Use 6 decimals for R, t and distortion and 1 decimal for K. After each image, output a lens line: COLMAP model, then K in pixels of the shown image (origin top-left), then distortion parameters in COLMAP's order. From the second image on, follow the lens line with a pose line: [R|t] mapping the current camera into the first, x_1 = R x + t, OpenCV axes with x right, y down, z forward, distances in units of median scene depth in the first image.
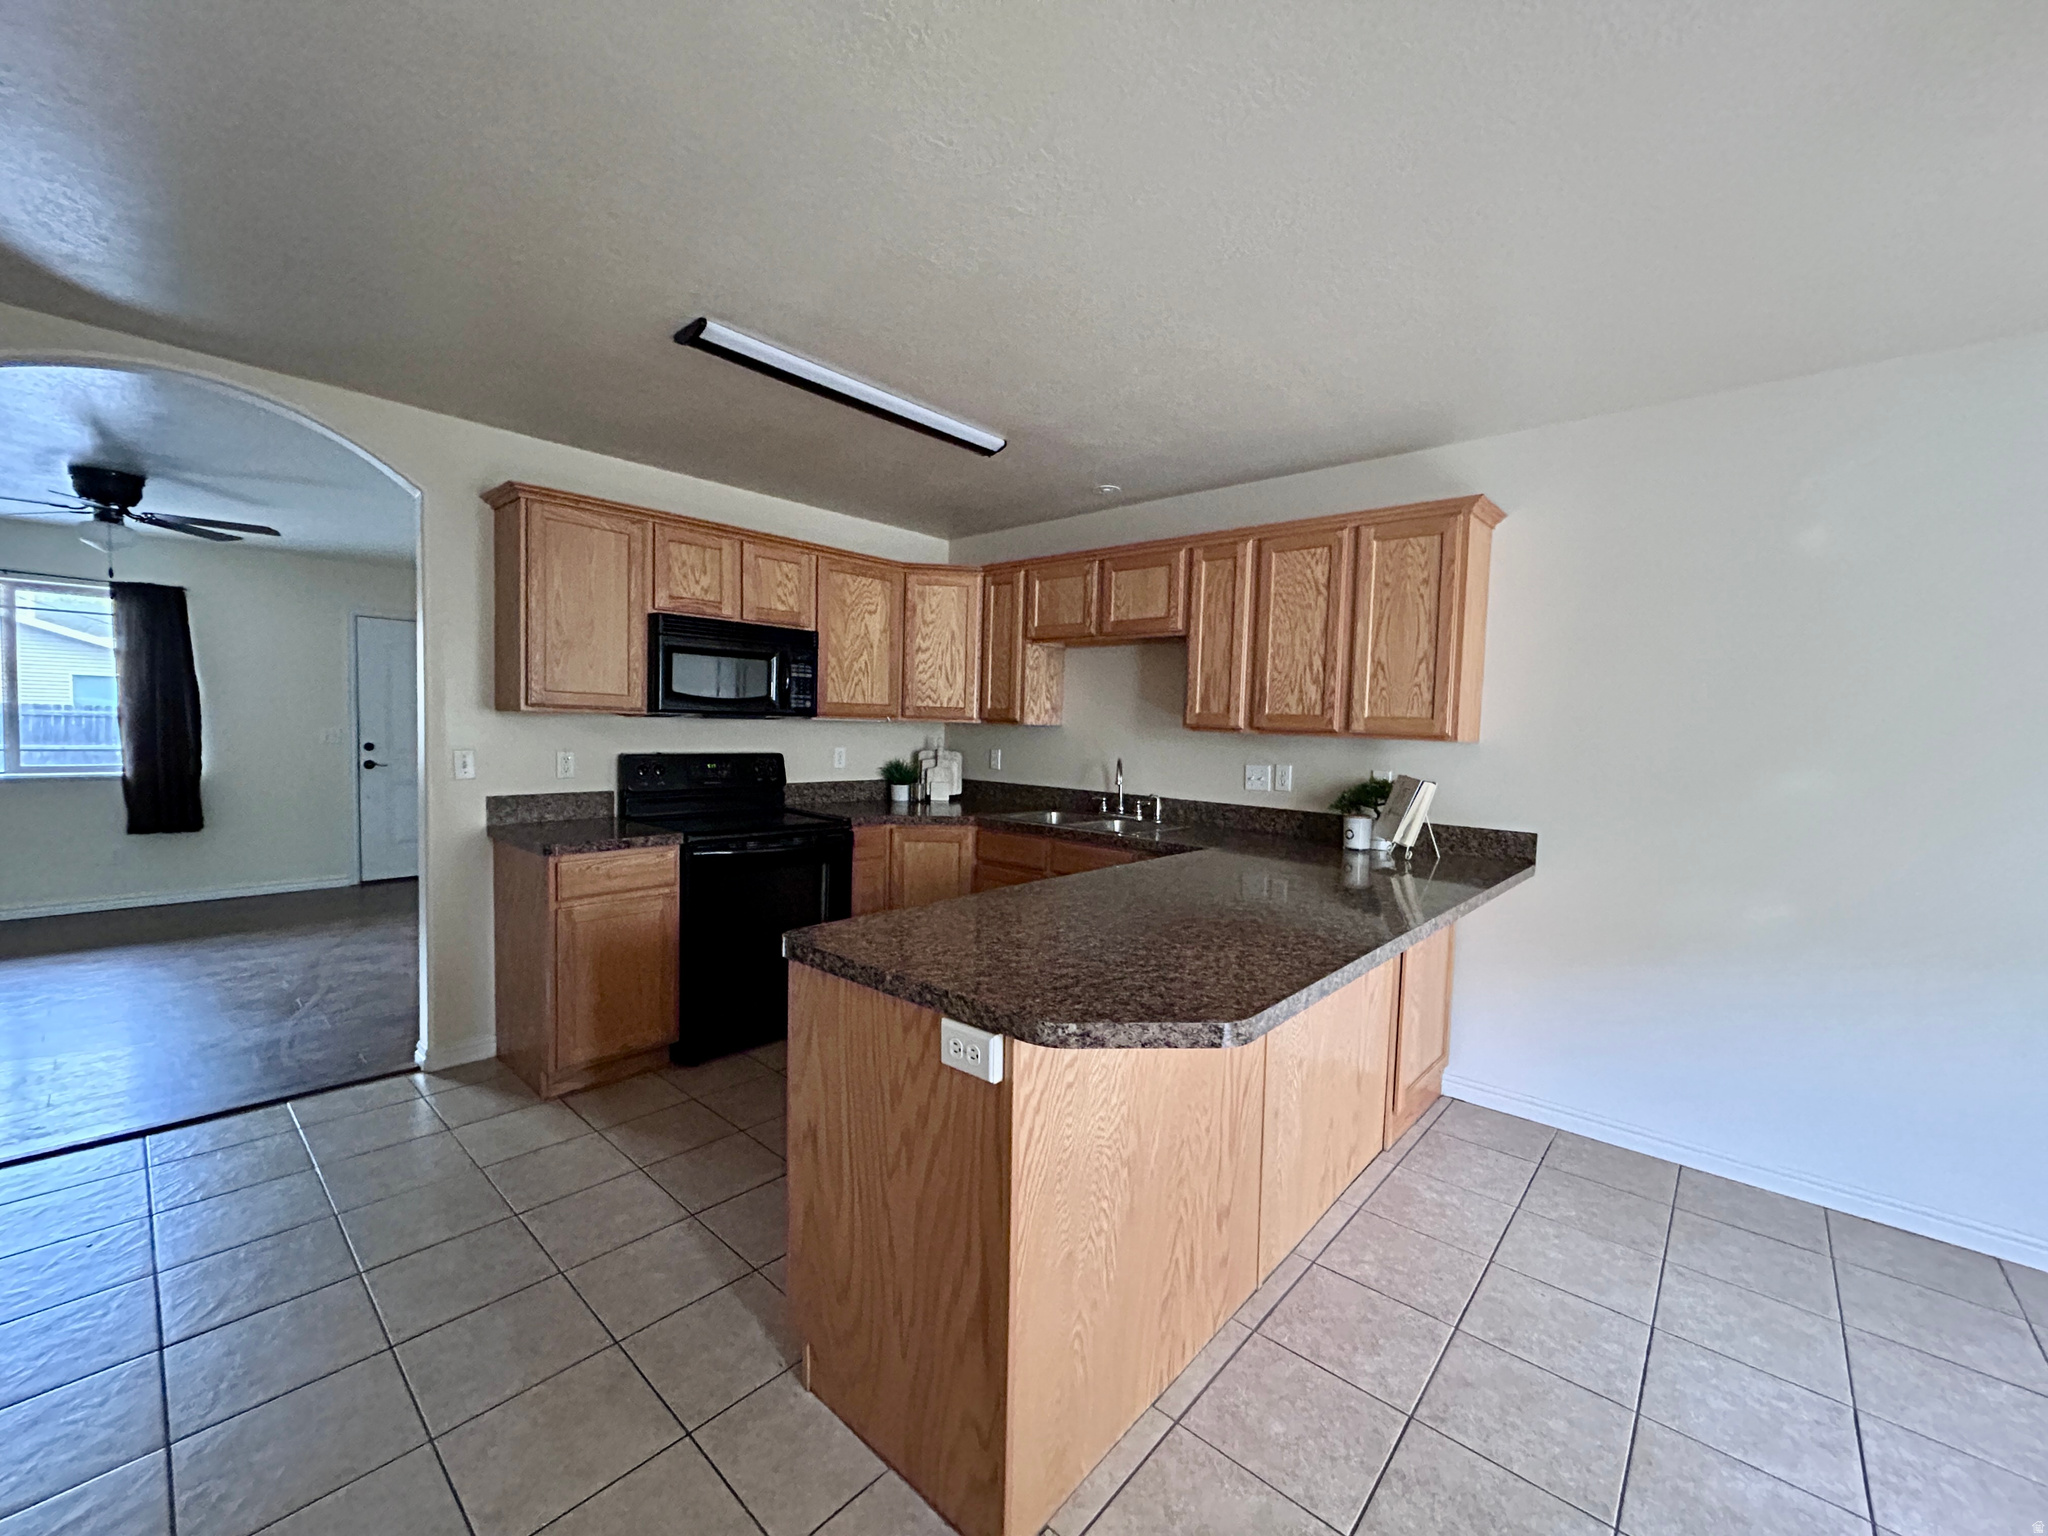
lens RADIAL K [[822.8, 0, 1024.3], [0, 822.8, 765.6], [0, 0, 1]] dist [0.014355, -0.000023]
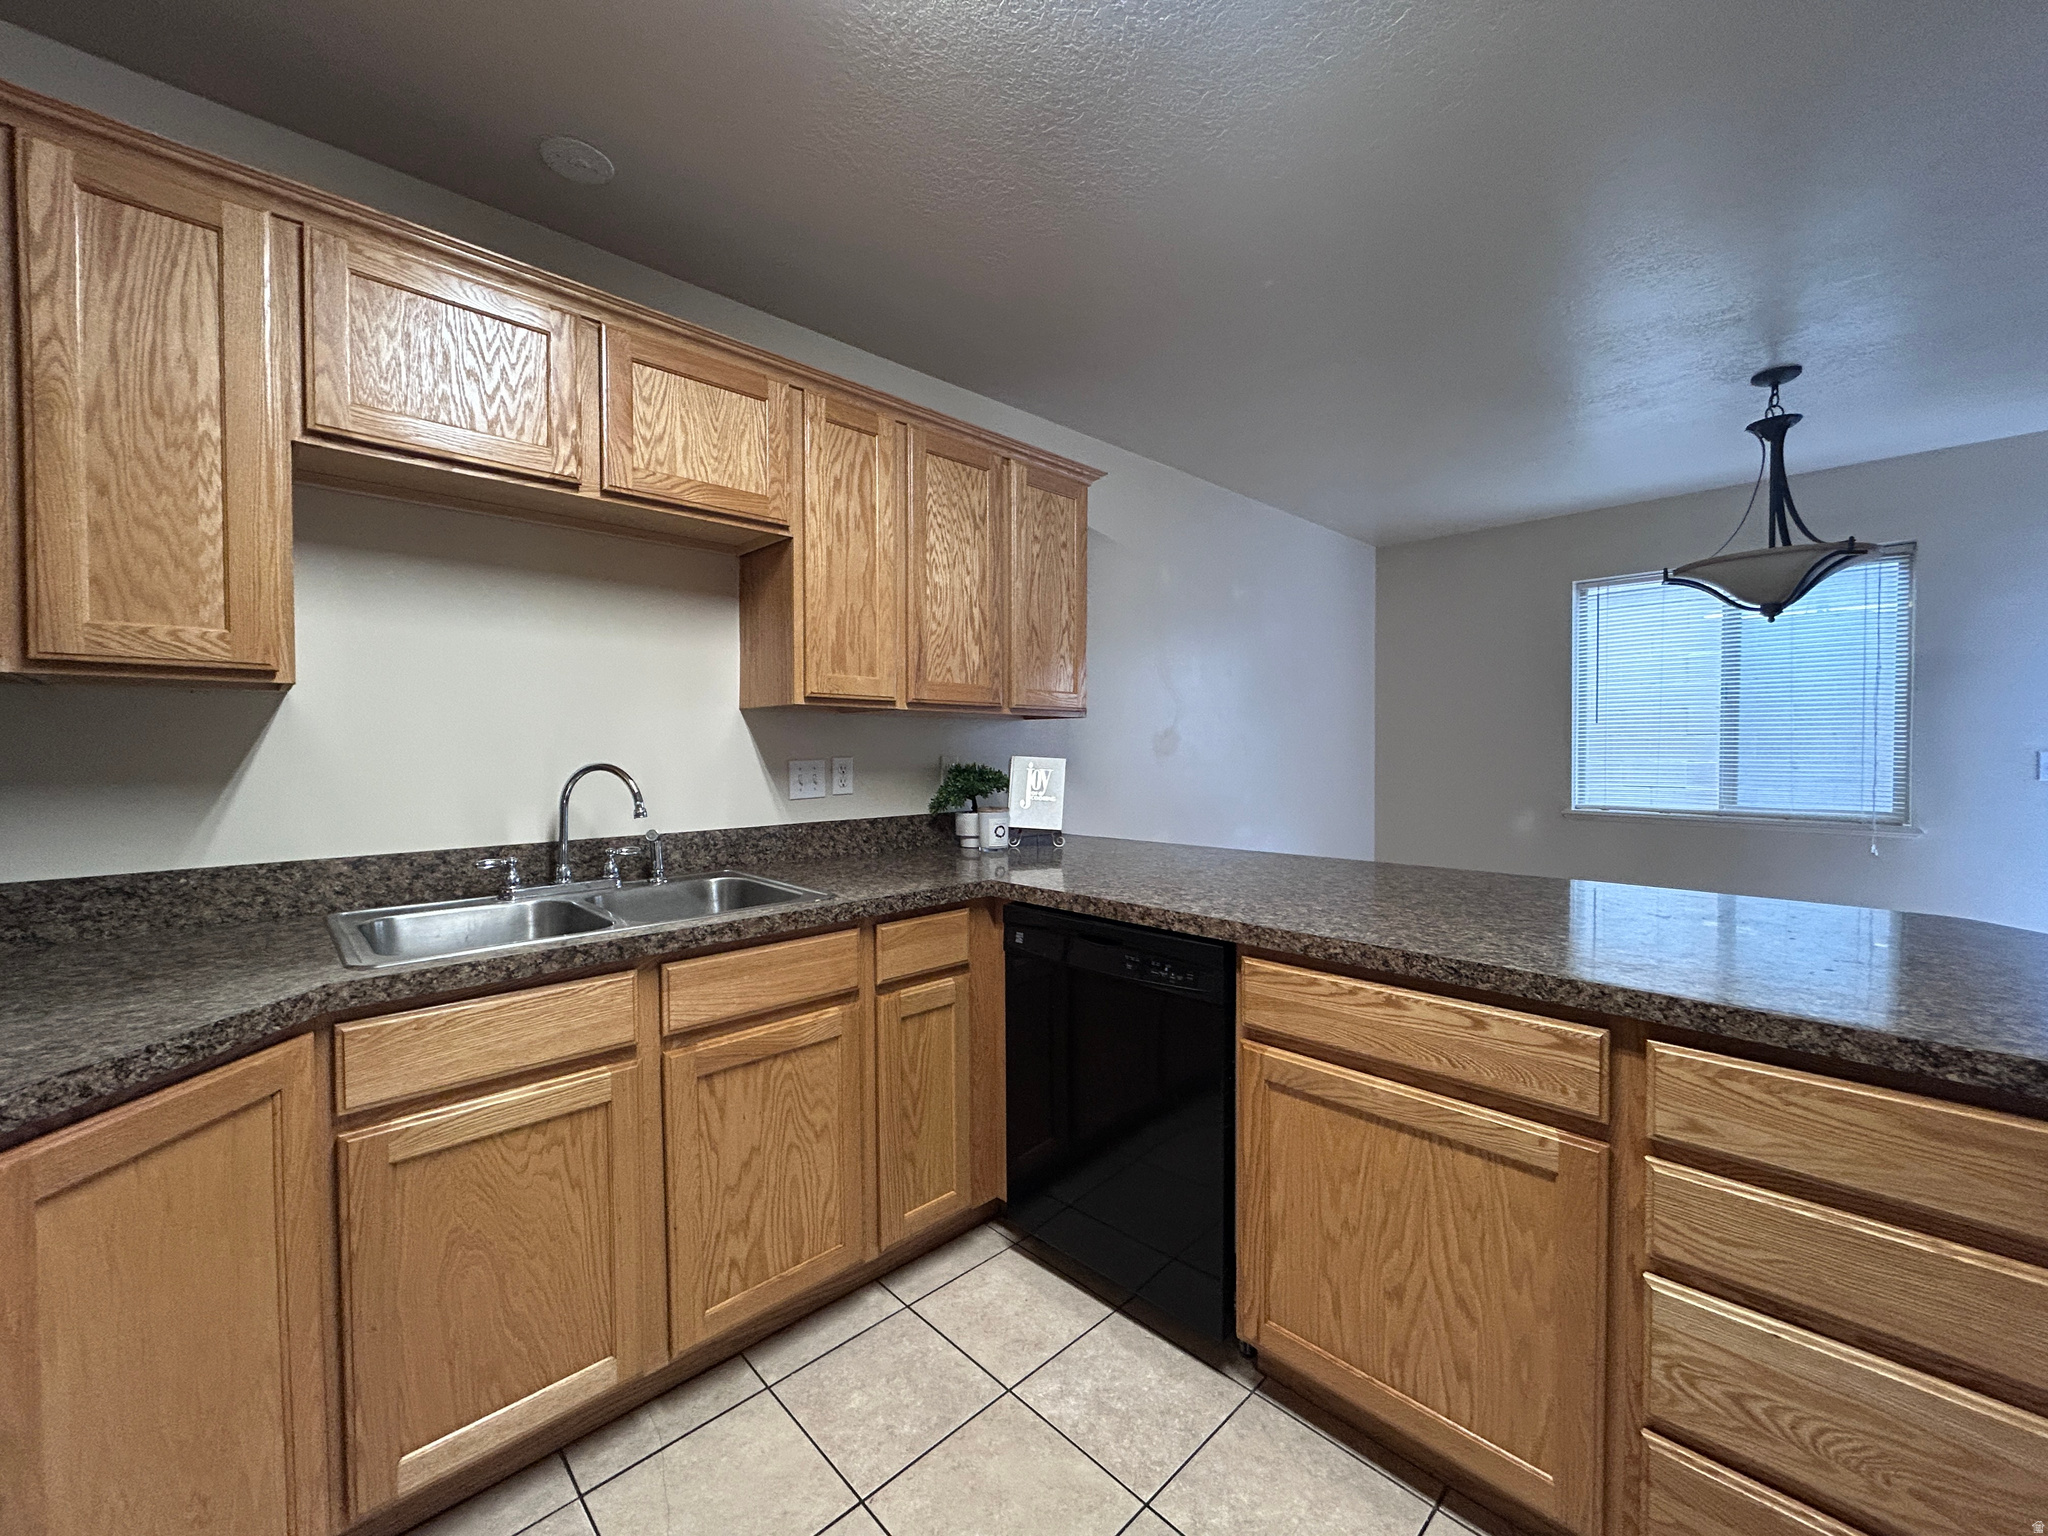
lens RADIAL K [[822.8, 0, 1024.3], [0, 822.8, 765.6], [0, 0, 1]] dist [0.014355, -0.000023]
pose [[0.076094, -0.052390, 0.995723, -0.399503], [0.058546, 0.997131, 0.047990, -0.019385], [-0.995380, 0.054644, 0.078943, 0.859600]]
